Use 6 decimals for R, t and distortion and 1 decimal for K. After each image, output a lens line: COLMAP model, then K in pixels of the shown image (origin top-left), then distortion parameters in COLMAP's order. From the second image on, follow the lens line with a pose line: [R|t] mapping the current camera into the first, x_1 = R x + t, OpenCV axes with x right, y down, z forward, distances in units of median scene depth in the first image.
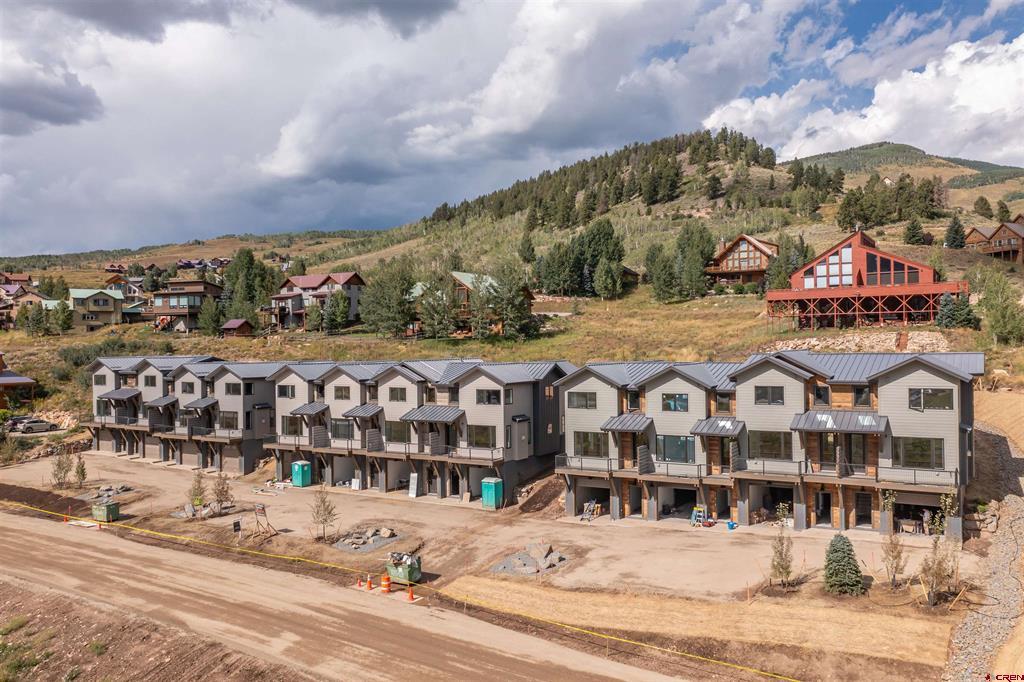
lens RADIAL K [[810.1, 0, 513.7], [0, 810.1, 339.6], [0, 0, 1]] dist [-0.005728, 0.006337]
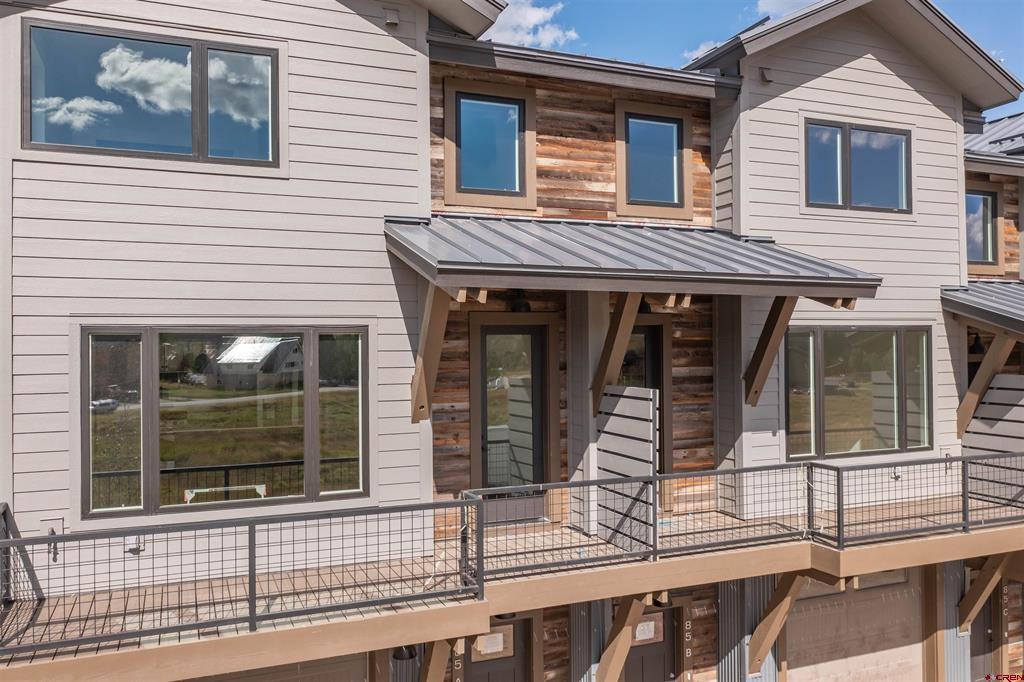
lens RADIAL K [[810.1, 0, 512.5], [0, 810.1, 340.3], [0, 0, 1]] dist [-0.005728, 0.006337]
pose [[0.595266, 0.008877, 0.803479, -0.531462], [-0.002282, 0.999954, -0.009357, 0.072830], [-0.803525, 0.003736, 0.595259, 0.875678]]
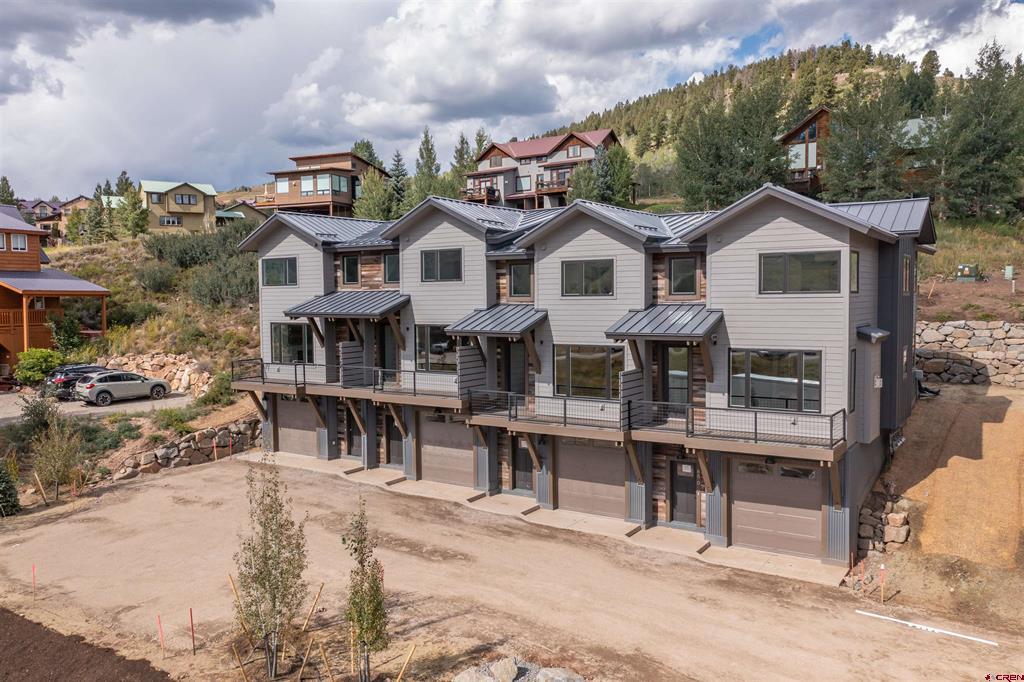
lens RADIAL K [[810.1, 0, 510.2], [0, 810.1, 334.6], [0, 0, 1]] dist [-0.005728, 0.006337]
pose [[0.998734, 0.001662, -0.050270, -0.363308], [0.001044, 0.998554, 0.053754, 0.056324], [0.050286, -0.053739, 0.997288, 0.587884]]
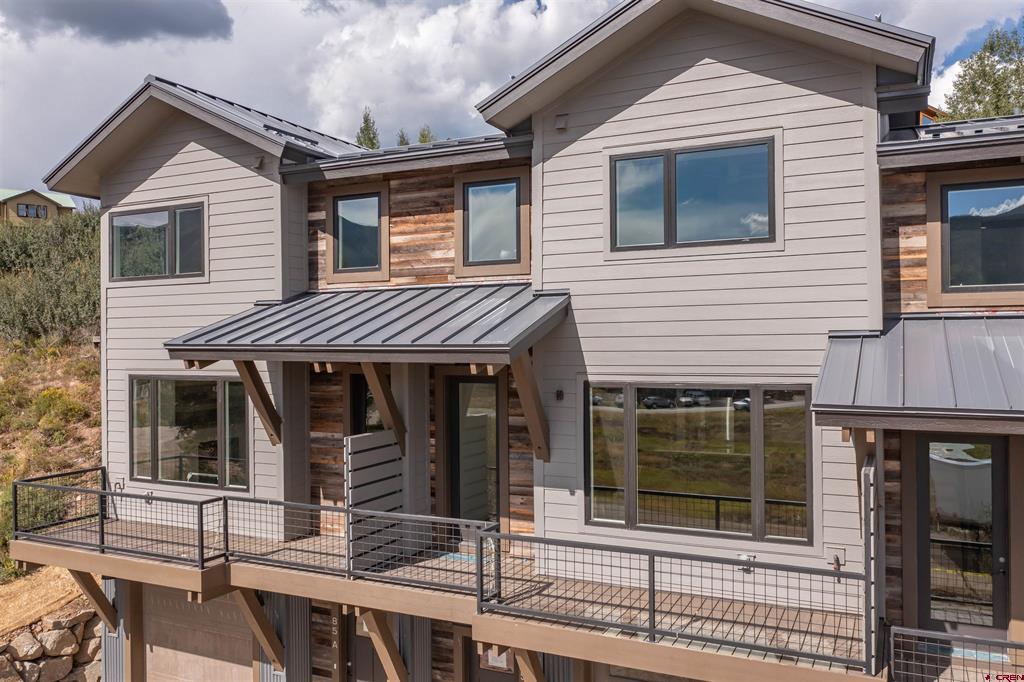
lens RADIAL K [[810.1, 0, 509.6], [0, 810.1, 341.2], [0, 0, 1]] dist [-0.005728, 0.006337]
pose [[0.996629, 0.001504, 0.082032, -0.436963], [-0.001864, 0.999989, 0.004310, 0.063940], [-0.082025, -0.004448, 0.996620, 0.806425]]
